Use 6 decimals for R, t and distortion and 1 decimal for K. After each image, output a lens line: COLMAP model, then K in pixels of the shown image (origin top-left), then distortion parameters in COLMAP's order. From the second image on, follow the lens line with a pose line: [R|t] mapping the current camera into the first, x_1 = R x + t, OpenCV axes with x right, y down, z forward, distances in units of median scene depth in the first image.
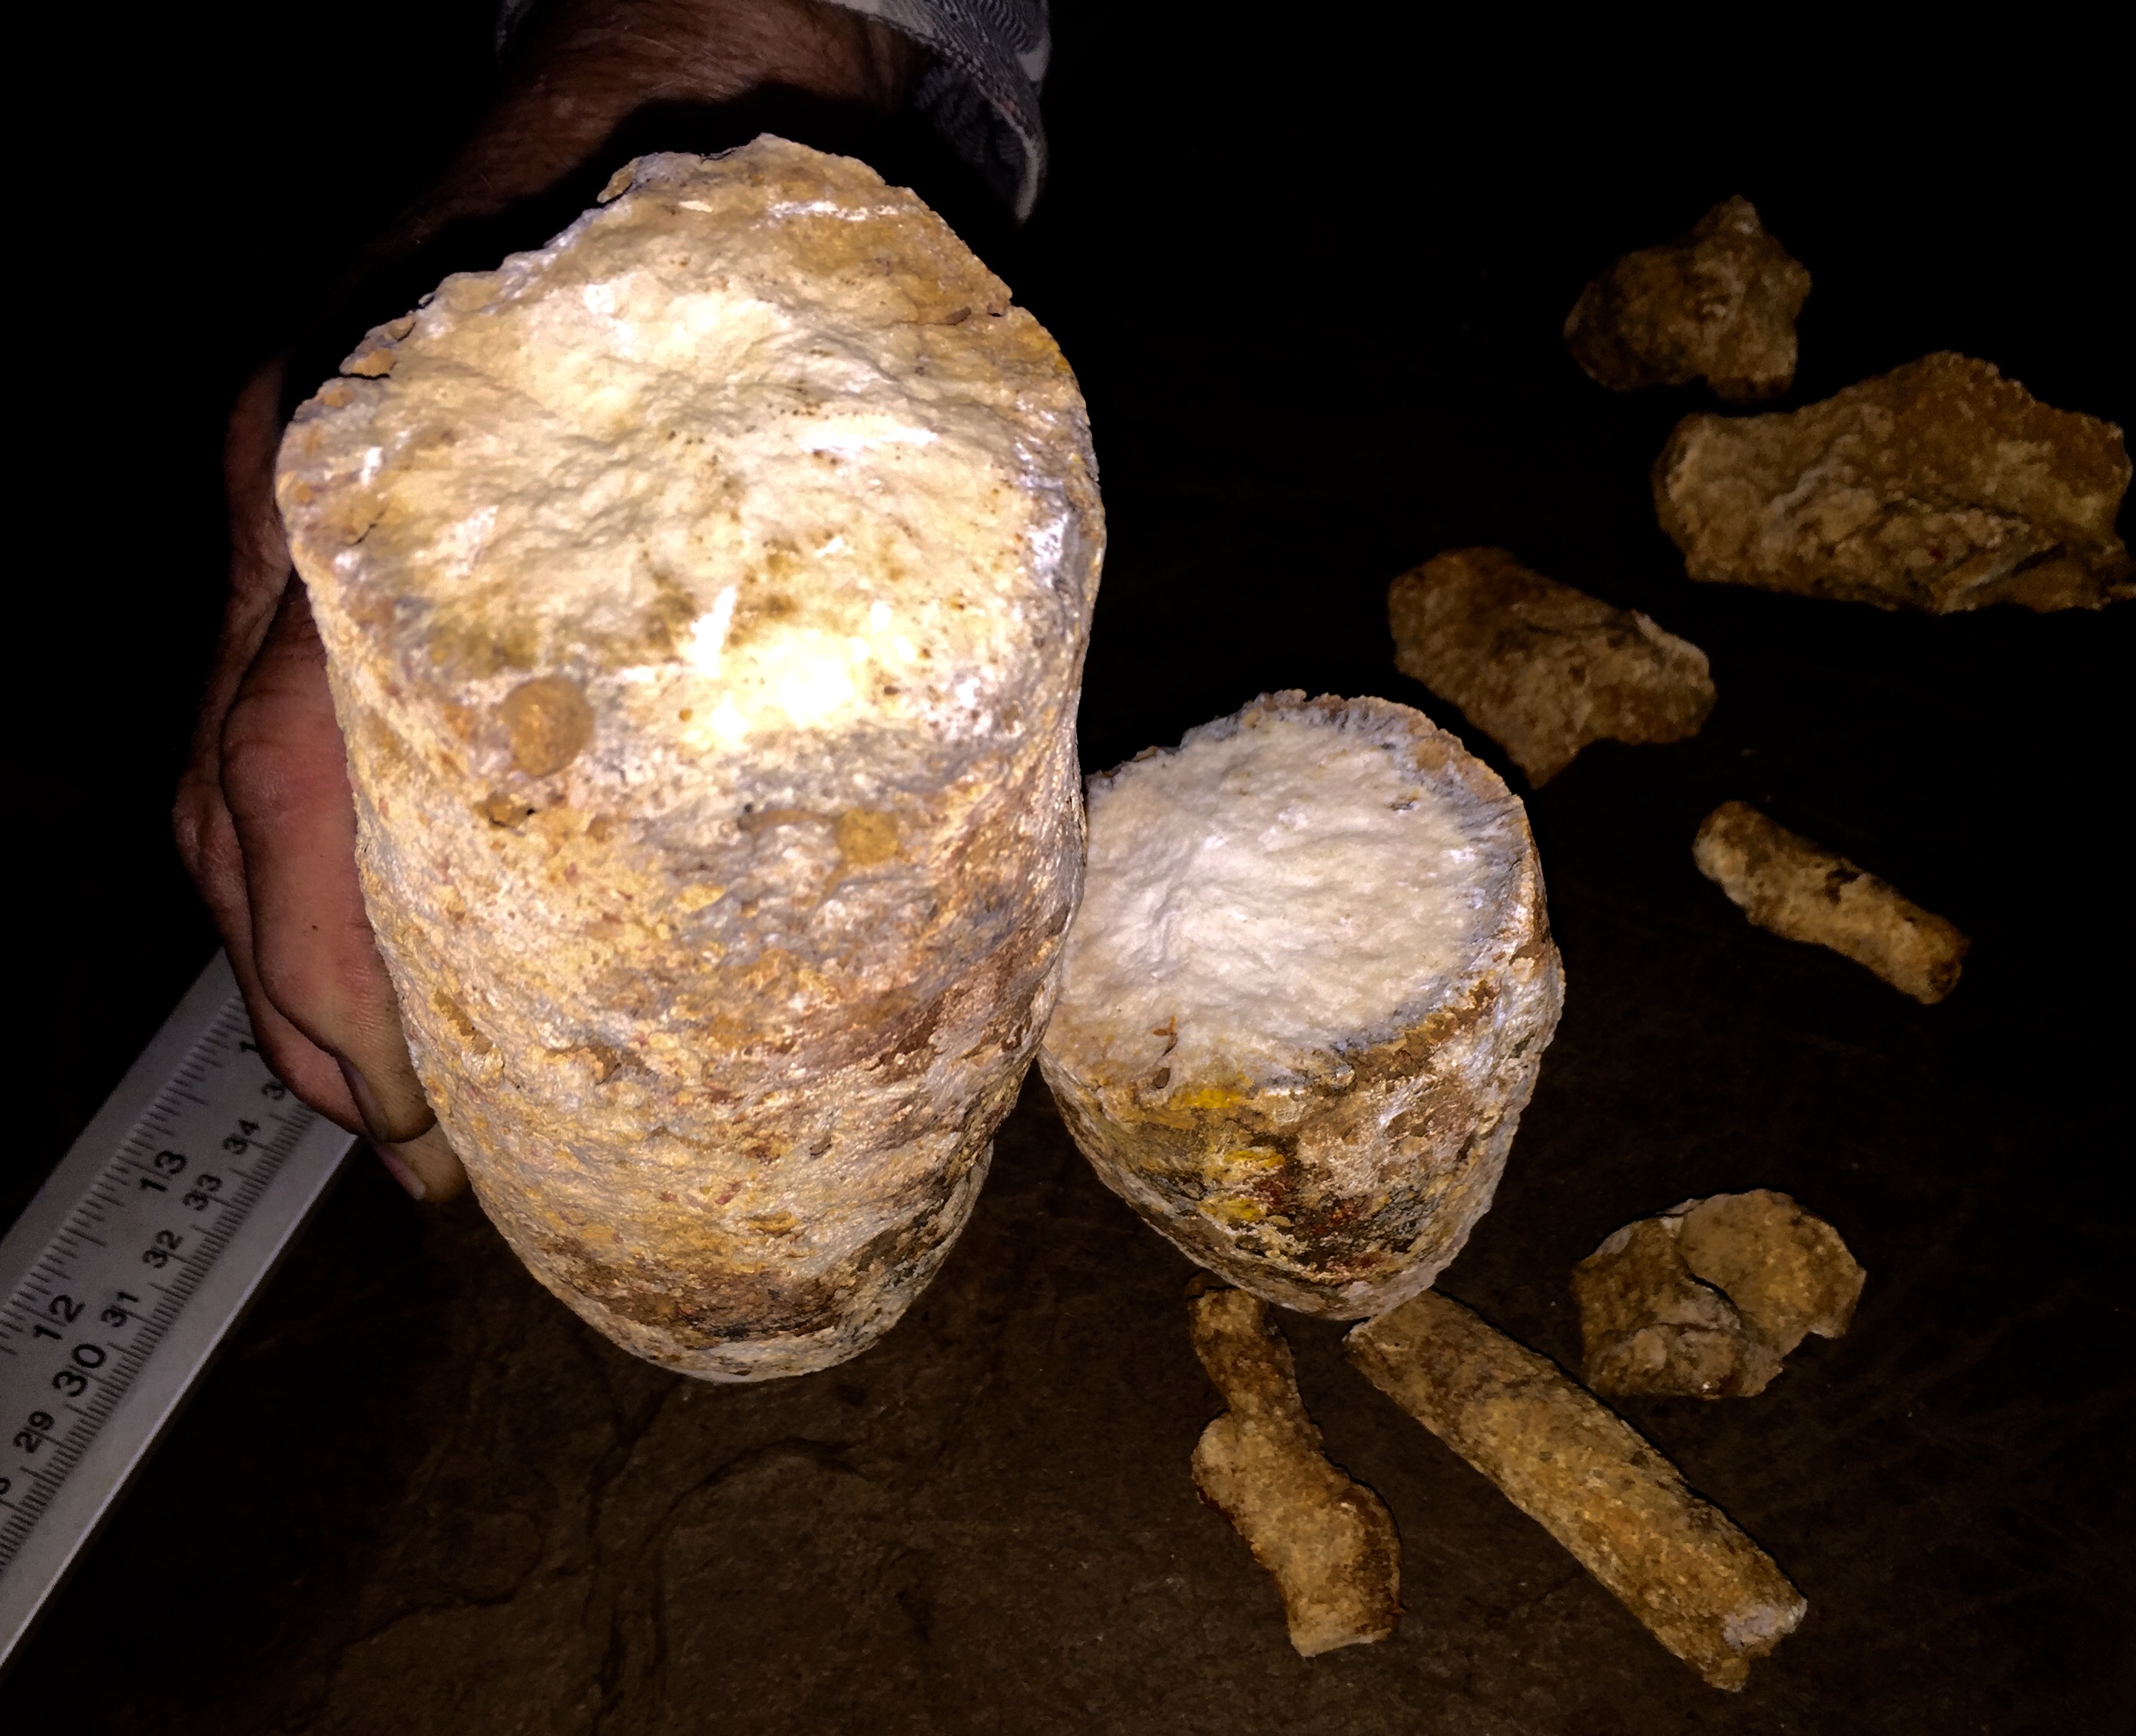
lens RADIAL K [[1987.9, 0, 1068.0], [0, 1987.9, 867.0], [0, 0, 1]] dist [0.073949, 0.000349]
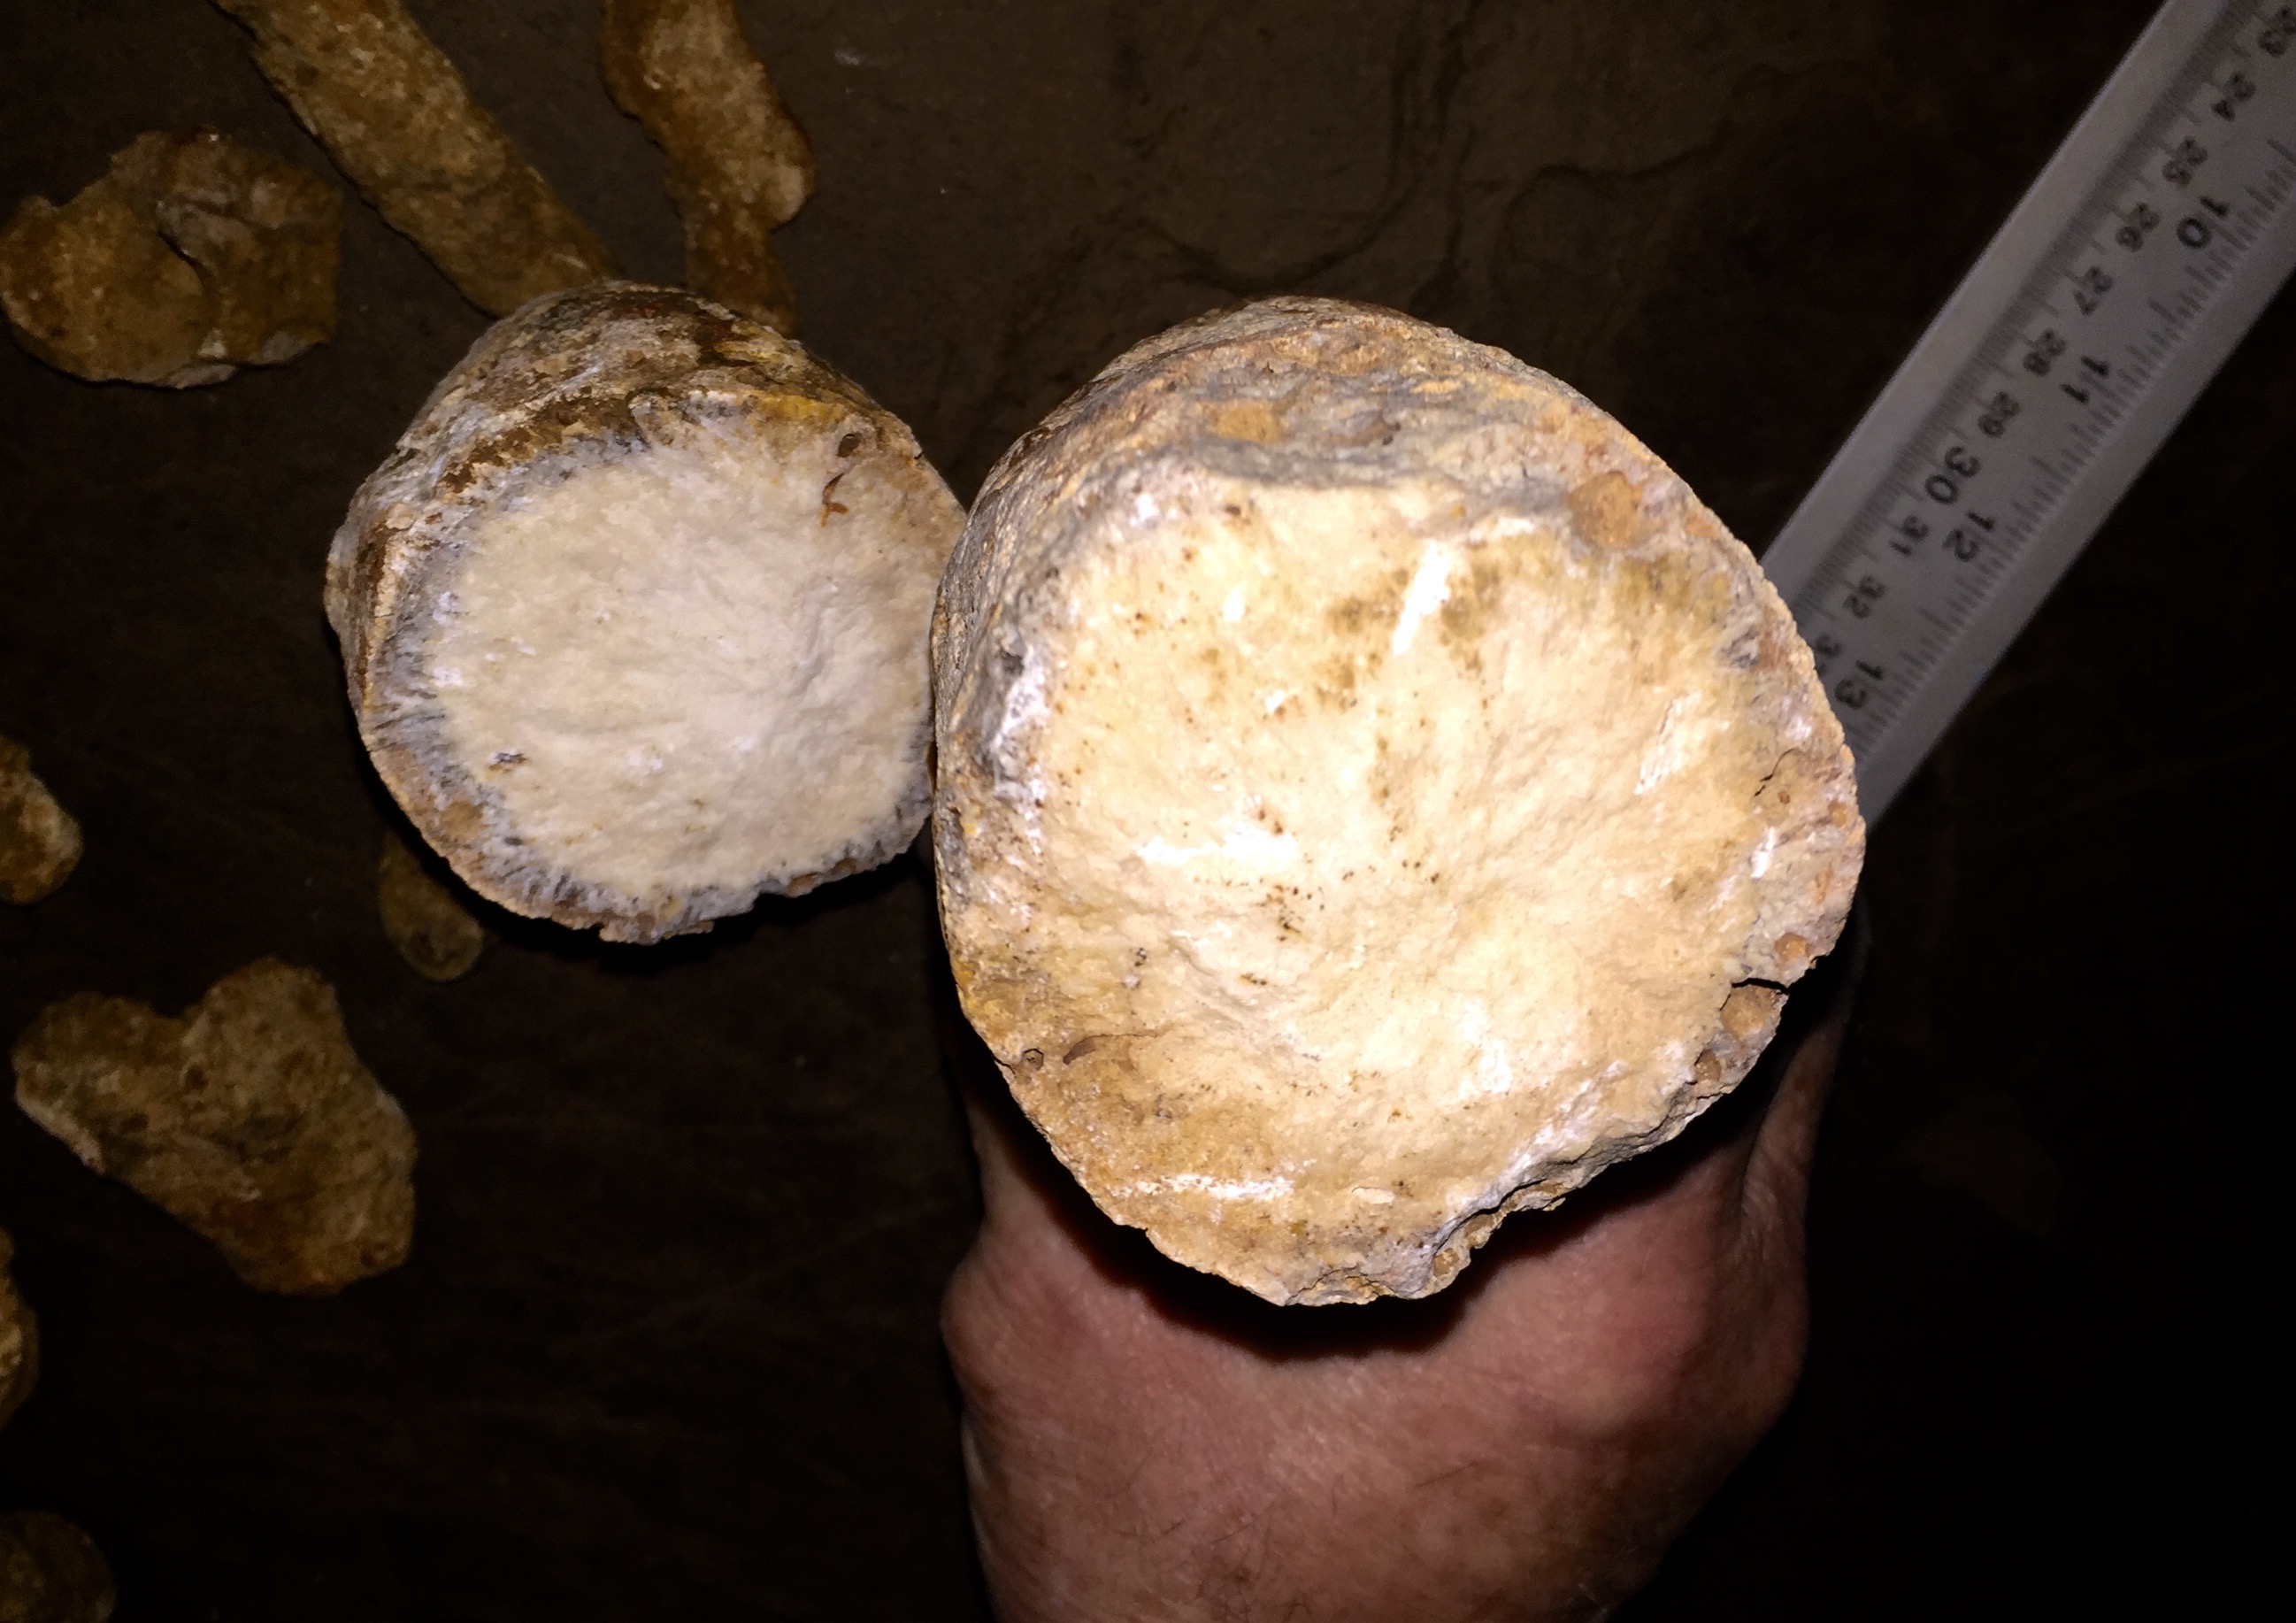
lens RADIAL K [[2319.3, 0, 1144.5], [0, 2319.3, 809.5], [0, 0, 1]] dist [0.058025, 0.000000]
pose [[-0.983385, -0.114638, -0.140752, 0.045213], [0.086761, -0.977887, 0.190288, -0.236620], [-0.159454, 0.174915, 0.971586, 0.014025]]
